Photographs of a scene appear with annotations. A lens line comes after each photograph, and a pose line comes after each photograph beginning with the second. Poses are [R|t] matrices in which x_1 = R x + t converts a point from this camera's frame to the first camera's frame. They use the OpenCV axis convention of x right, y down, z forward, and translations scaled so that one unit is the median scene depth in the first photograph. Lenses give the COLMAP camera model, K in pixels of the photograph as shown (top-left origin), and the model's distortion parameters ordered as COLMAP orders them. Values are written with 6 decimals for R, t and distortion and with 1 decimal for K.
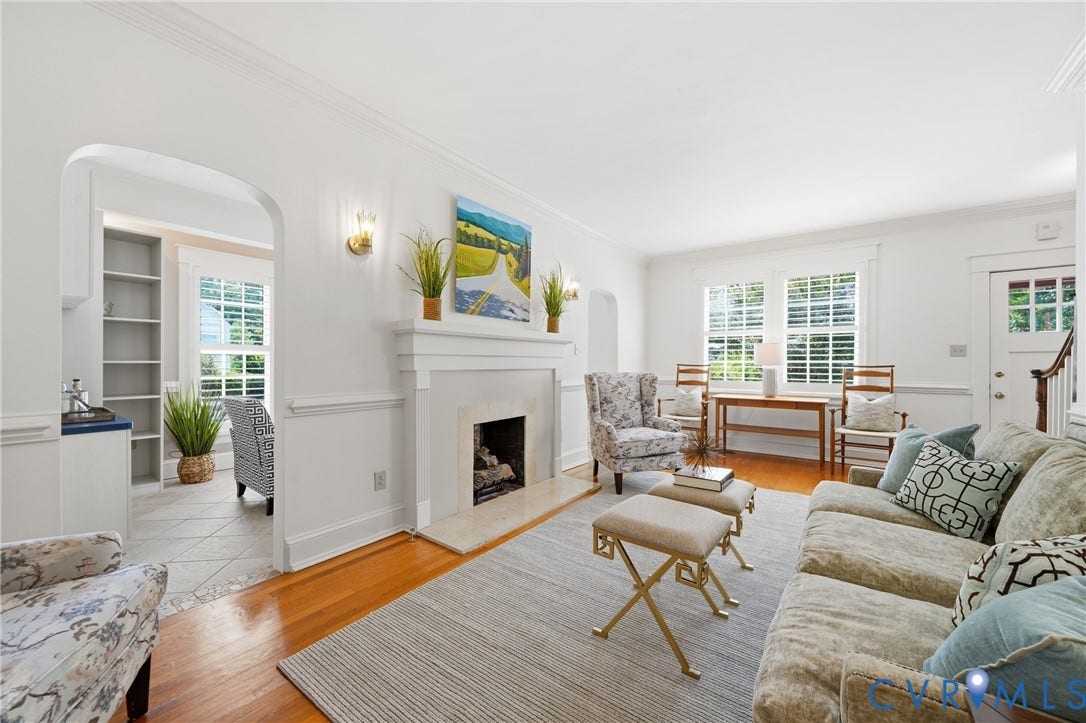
lens RADIAL K [[417.9, 0, 540.7], [0, 417.9, 361.4], [0, 0, 1]] dist [0.000075, 0.000171]
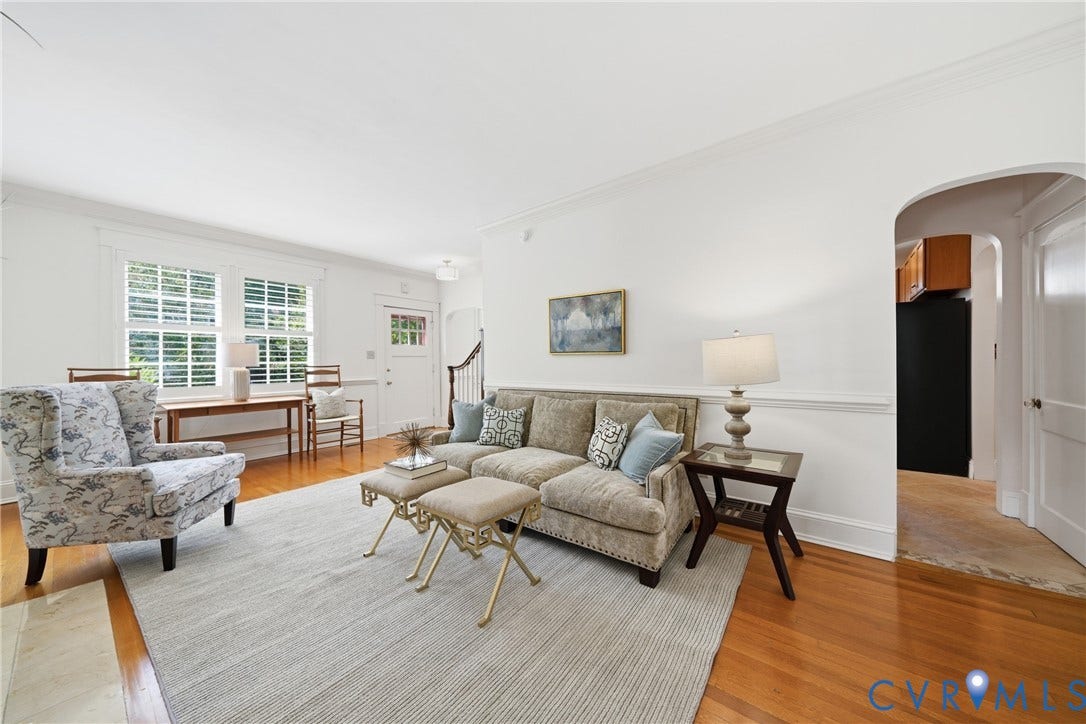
lens RADIAL K [[374.7, 0, 551.9], [0, 374.7, 364.0], [0, 0, 1]] dist [-0.001617, -0.000004]
pose [[-0.011131, -0.008551, 0.999901, -0.323052], [0.005171, 0.999950, 0.008609, -0.001045], [-0.999925, 0.005266, -0.011087, 0.341116]]
